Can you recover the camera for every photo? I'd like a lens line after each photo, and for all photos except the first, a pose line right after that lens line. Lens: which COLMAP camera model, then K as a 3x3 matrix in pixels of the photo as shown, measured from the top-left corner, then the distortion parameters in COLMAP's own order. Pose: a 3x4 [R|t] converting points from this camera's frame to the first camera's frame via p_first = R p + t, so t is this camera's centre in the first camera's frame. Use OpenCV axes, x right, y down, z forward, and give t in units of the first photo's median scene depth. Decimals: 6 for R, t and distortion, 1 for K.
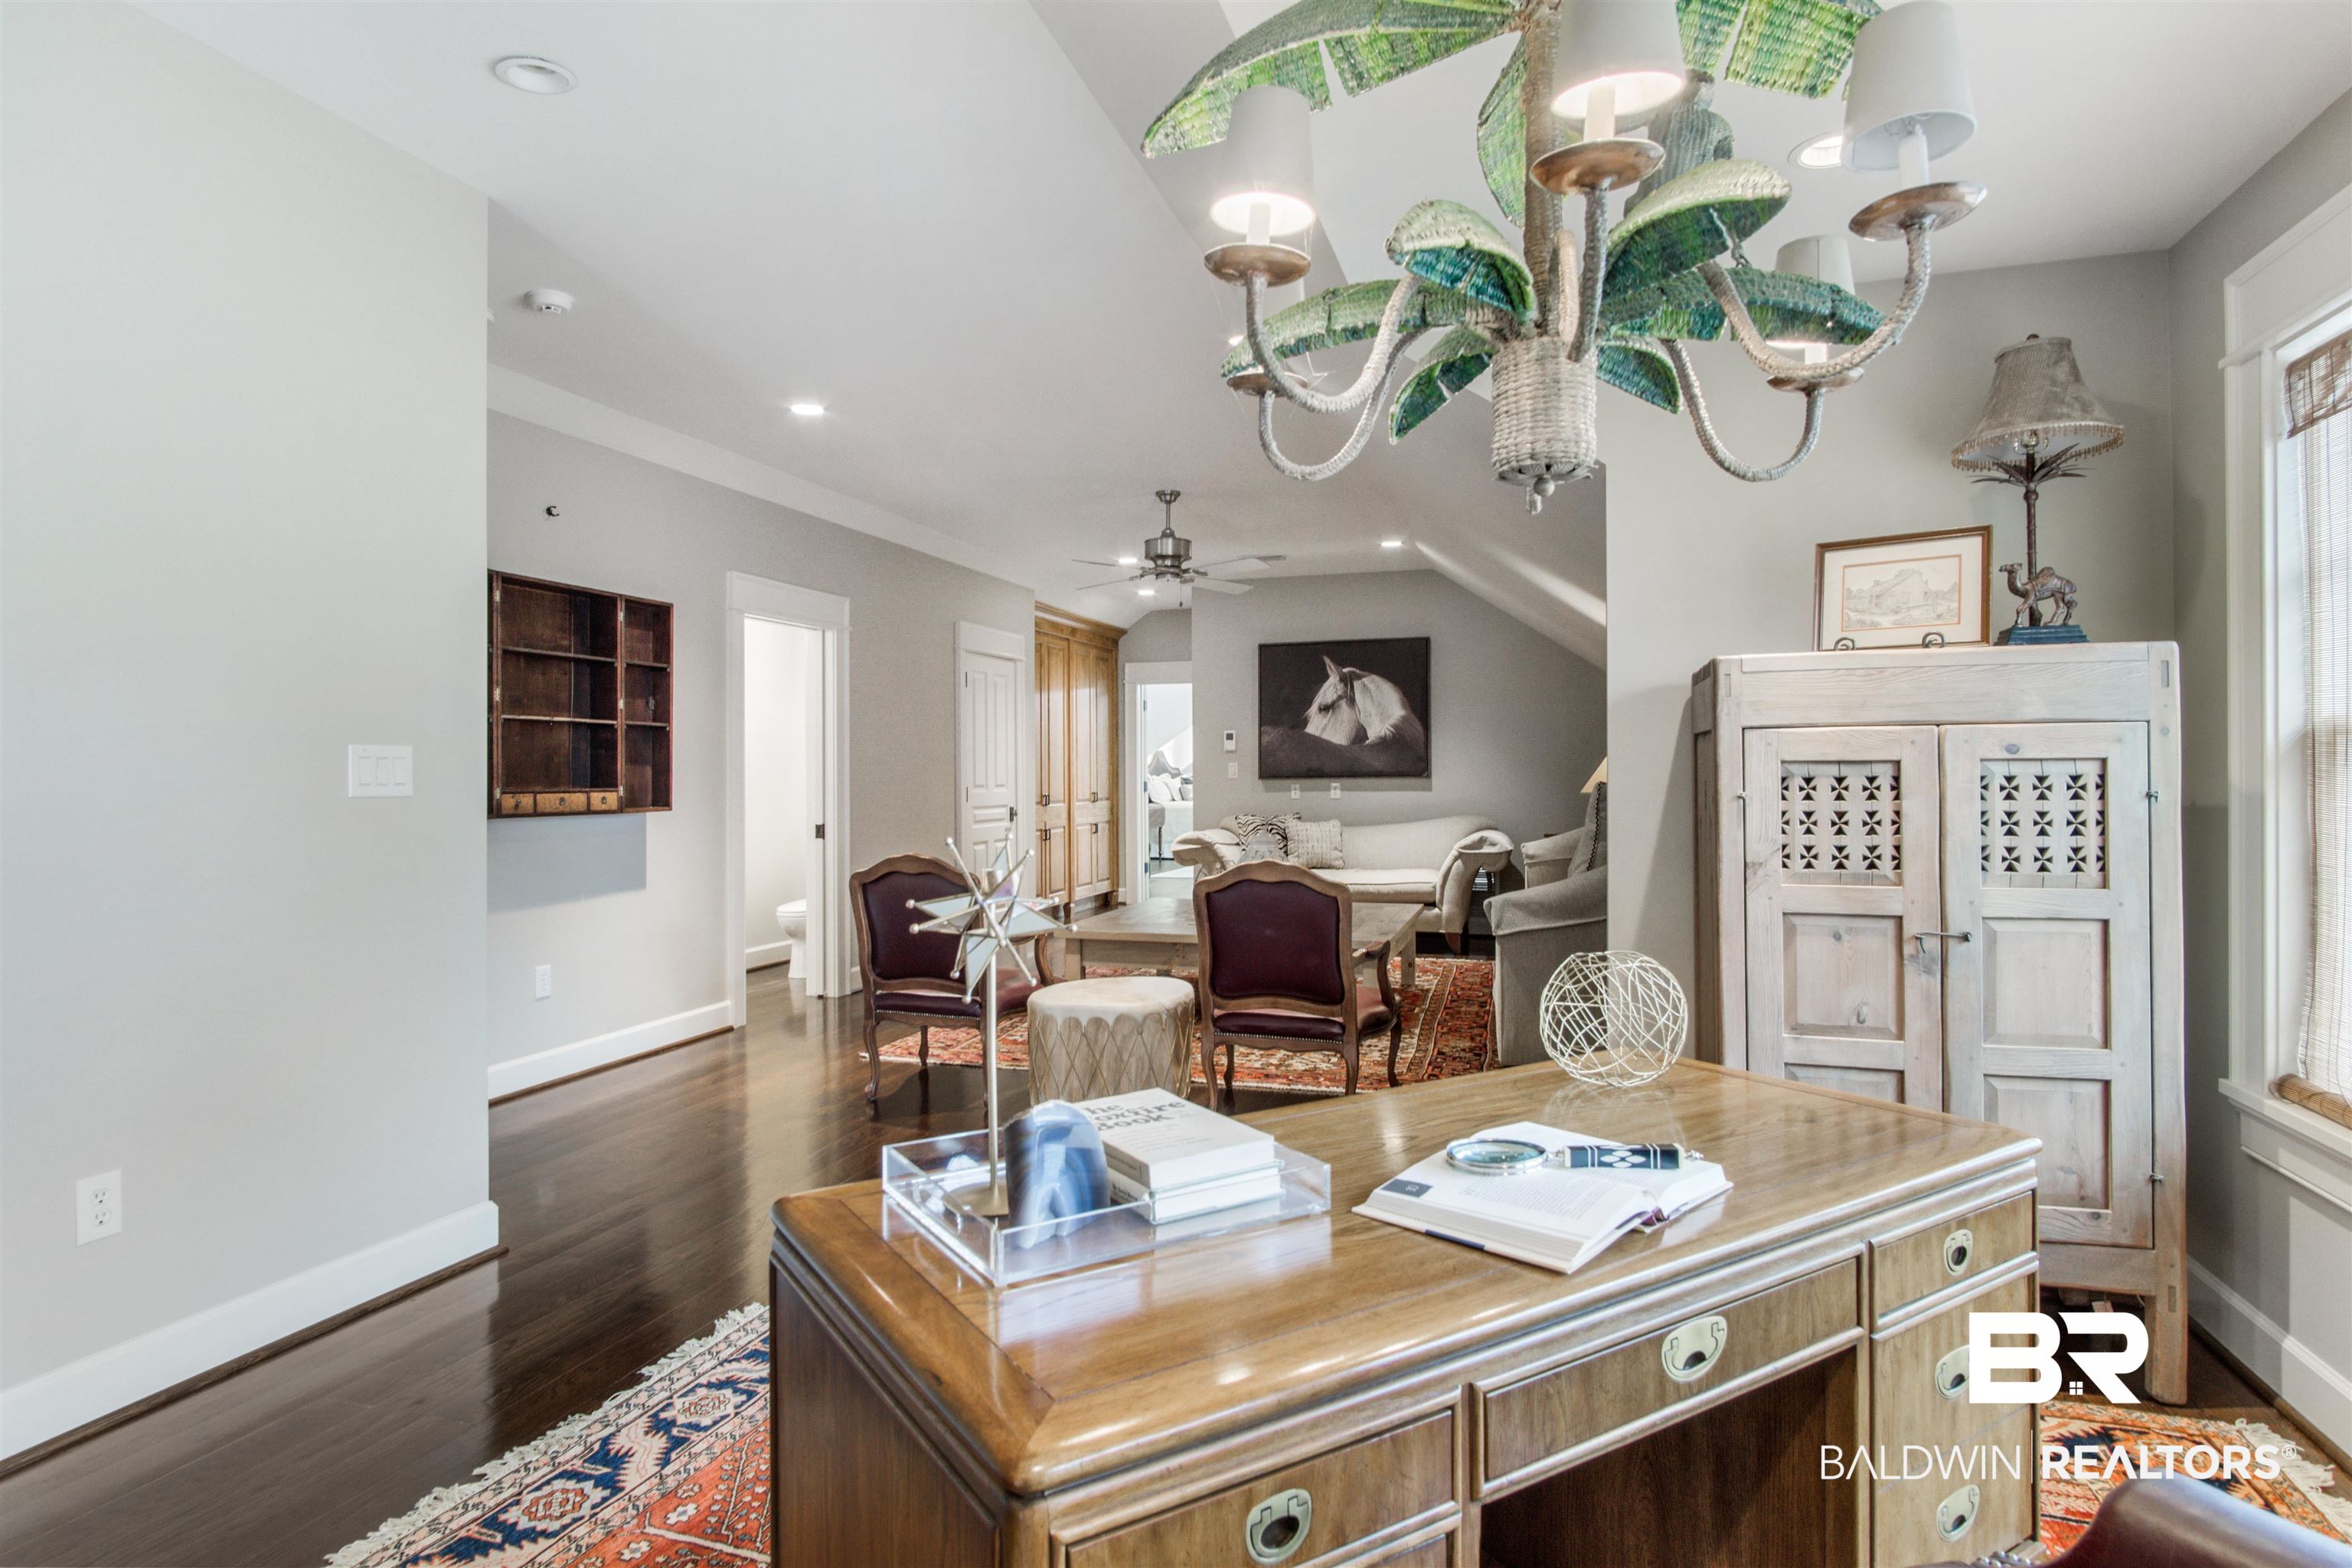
lens RADIAL K [[1257.8, 0, 1172.7], [0, 1257.8, 786.1], [0, 0, 1]] dist [-0.015761, 0.008733]
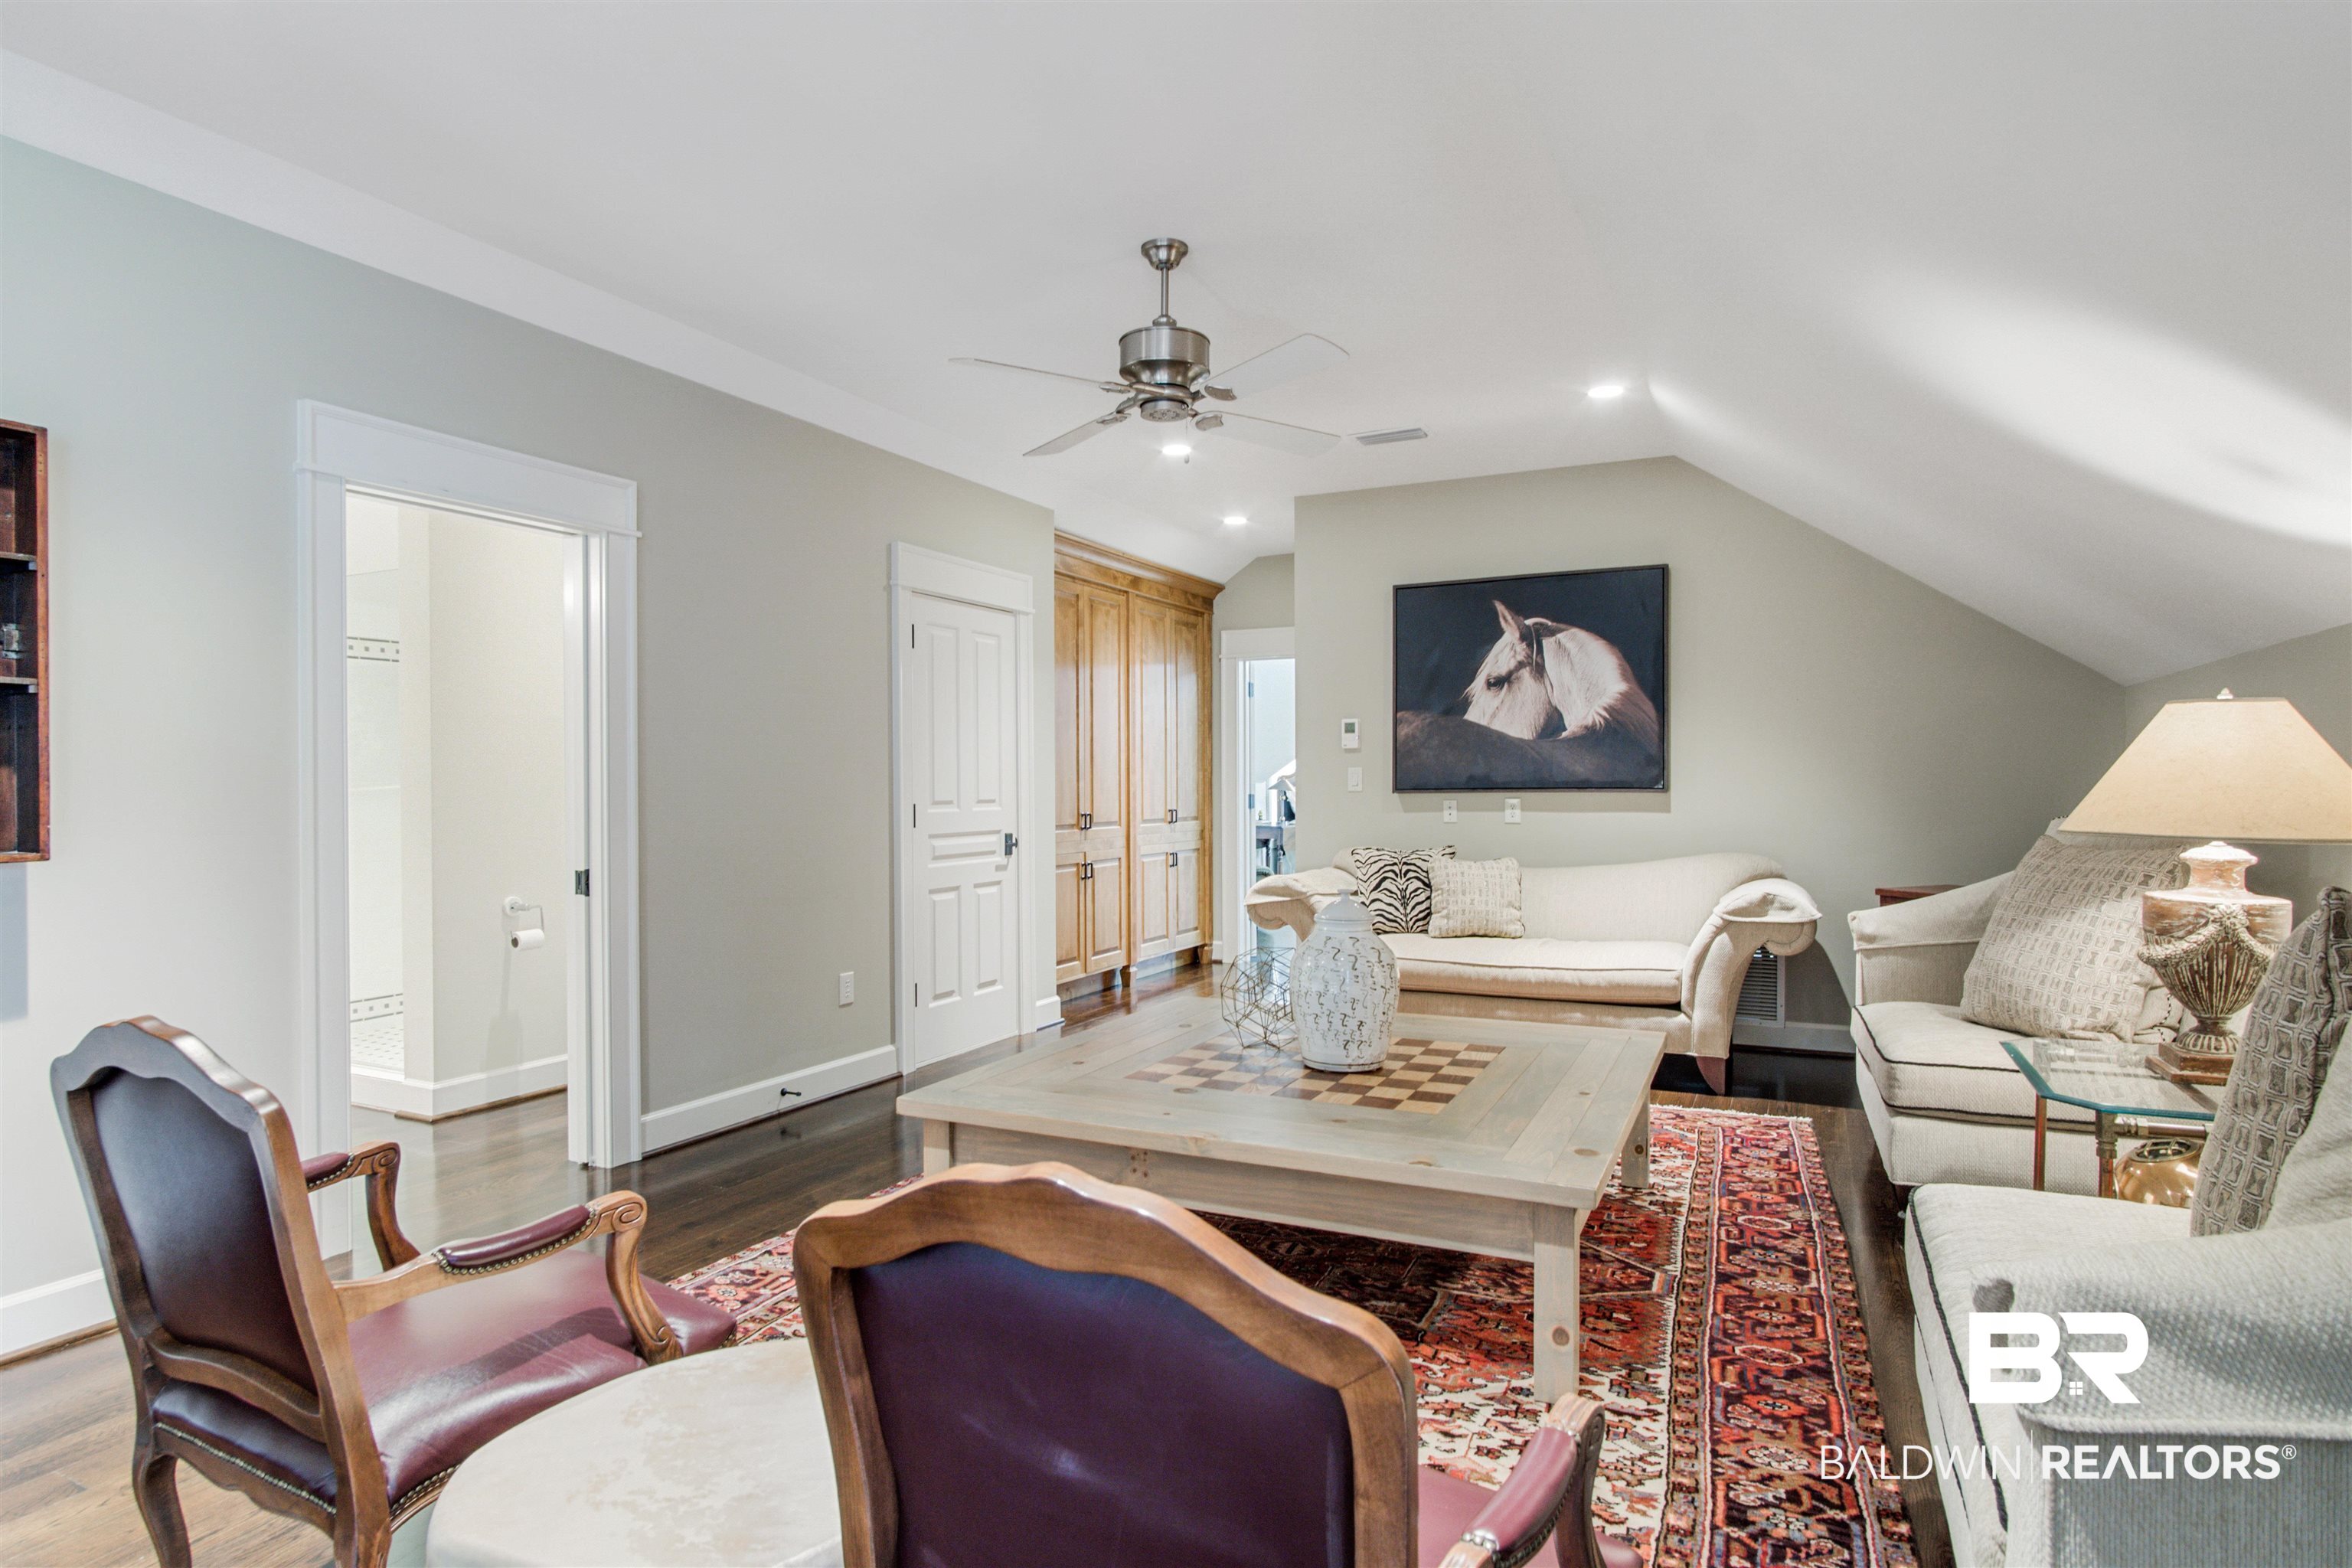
lens RADIAL K [[1257.8, 0, 1173.1], [0, 1257.8, 814.7], [0, 0, 1]] dist [-0.015761, 0.008733]
pose [[0.987853, 0.004920, -0.155314, 0.058142], [-0.002540, 0.999876, 0.015518, -0.003761], [0.155372, -0.014935, 0.987743, 0.341355]]
